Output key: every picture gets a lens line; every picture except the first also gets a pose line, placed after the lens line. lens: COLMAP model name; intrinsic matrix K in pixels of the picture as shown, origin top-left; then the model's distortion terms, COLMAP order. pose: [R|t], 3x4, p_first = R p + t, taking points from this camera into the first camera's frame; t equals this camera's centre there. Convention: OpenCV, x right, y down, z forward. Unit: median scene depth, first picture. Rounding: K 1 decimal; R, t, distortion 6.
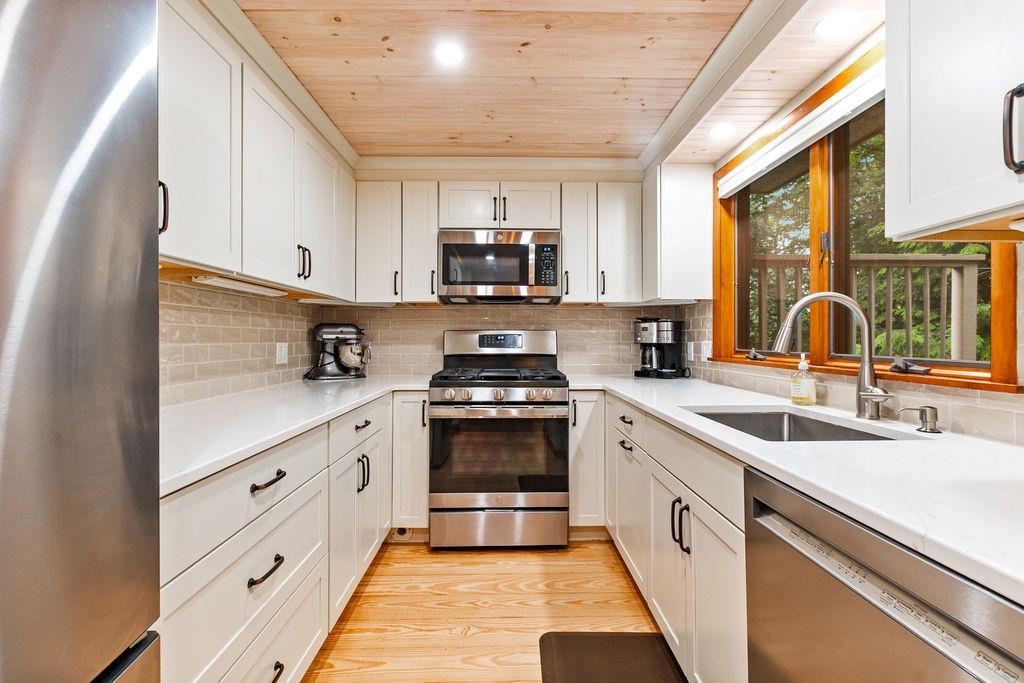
lens RADIAL K [[449.0, 0, 513.7], [0, 449.0, 345.9], [0, 0, 1]] dist [0.010305, -0.003124]
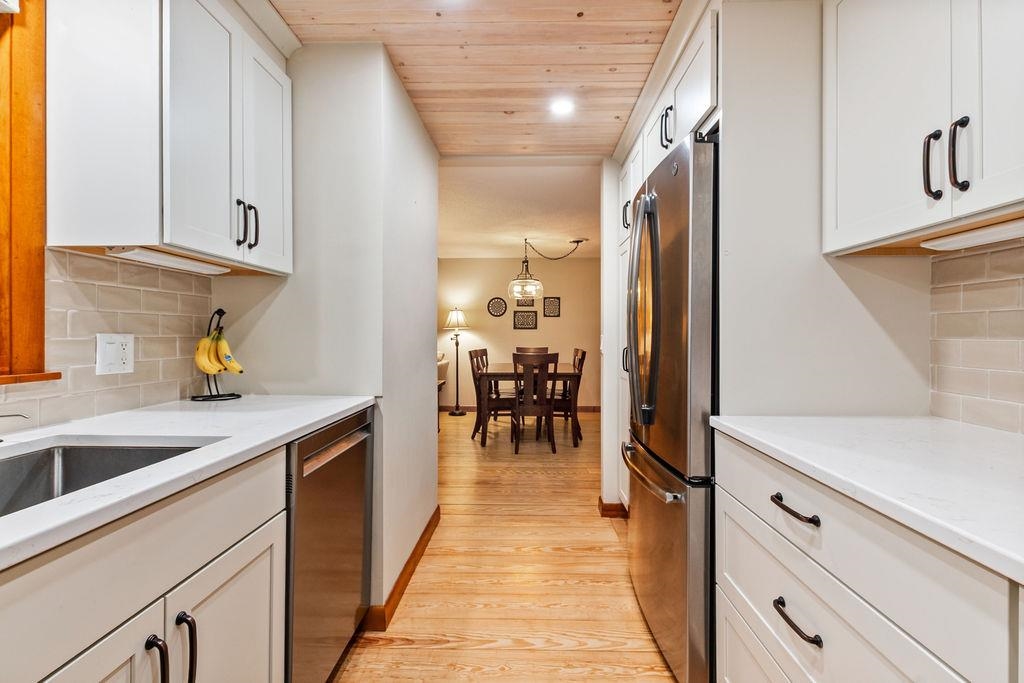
lens RADIAL K [[449.0, 0, 511.1], [0, 449.0, 335.3], [0, 0, 1]] dist [0.010305, -0.003124]
pose [[0.998426, 0.002163, -0.056045, -0.009205], [-0.002582, 0.999969, -0.007406, -0.006119], [0.056027, 0.007539, 0.998401, 0.312808]]
